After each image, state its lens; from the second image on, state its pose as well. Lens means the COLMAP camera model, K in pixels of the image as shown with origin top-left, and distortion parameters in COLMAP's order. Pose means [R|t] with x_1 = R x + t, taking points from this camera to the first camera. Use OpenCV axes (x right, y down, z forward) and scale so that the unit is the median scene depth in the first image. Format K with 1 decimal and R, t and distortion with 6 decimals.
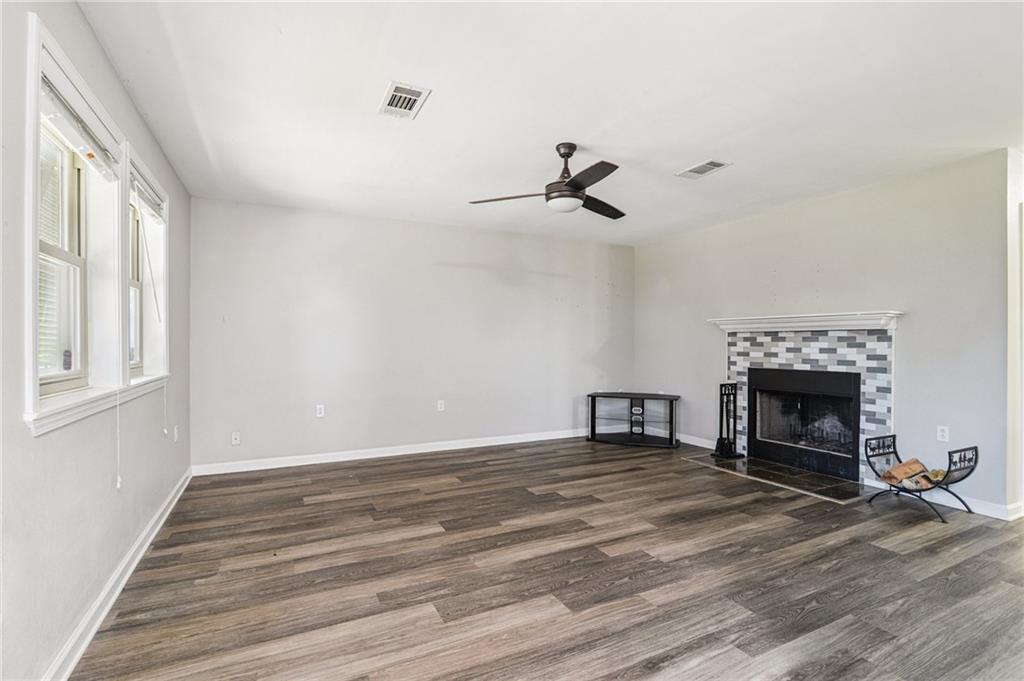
lens RADIAL K [[476.1, 0, 517.2], [0, 476.1, 342.2], [0, 0, 1]] dist [-0.018602, -0.000177]
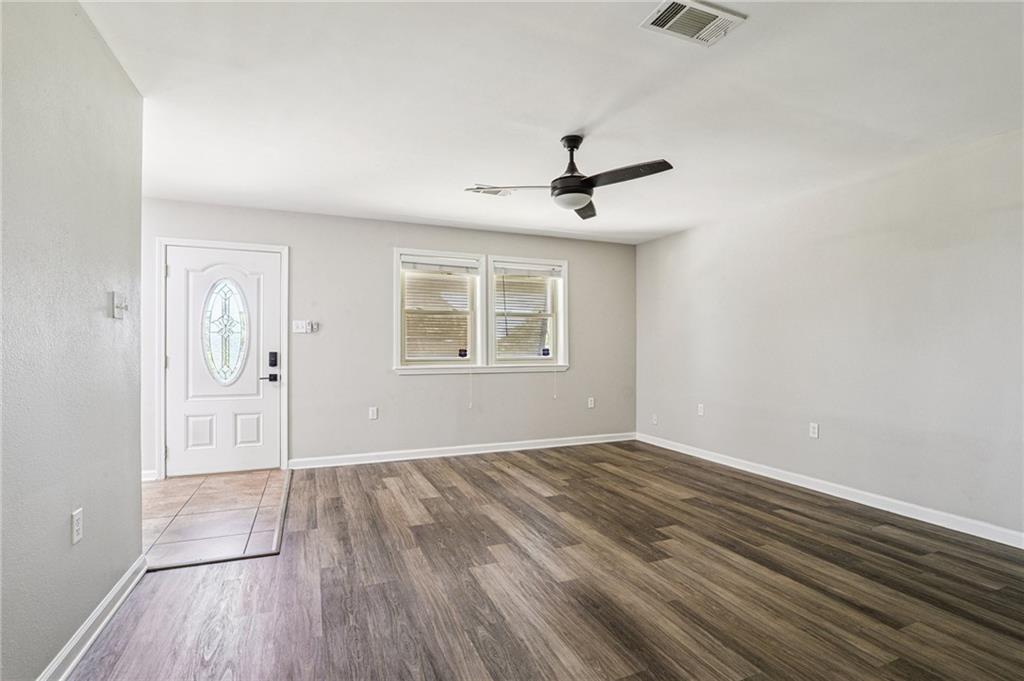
lens RADIAL K [[476.1, 0, 486.2], [0, 476.1, 340.2], [0, 0, 1]] dist [-0.018602, -0.000177]
pose [[-0.104835, -0.011600, -0.994422, 1.017726], [-0.001479, 0.999933, -0.011509, 0.000481], [0.994489, 0.000265, -0.104845, 0.895082]]
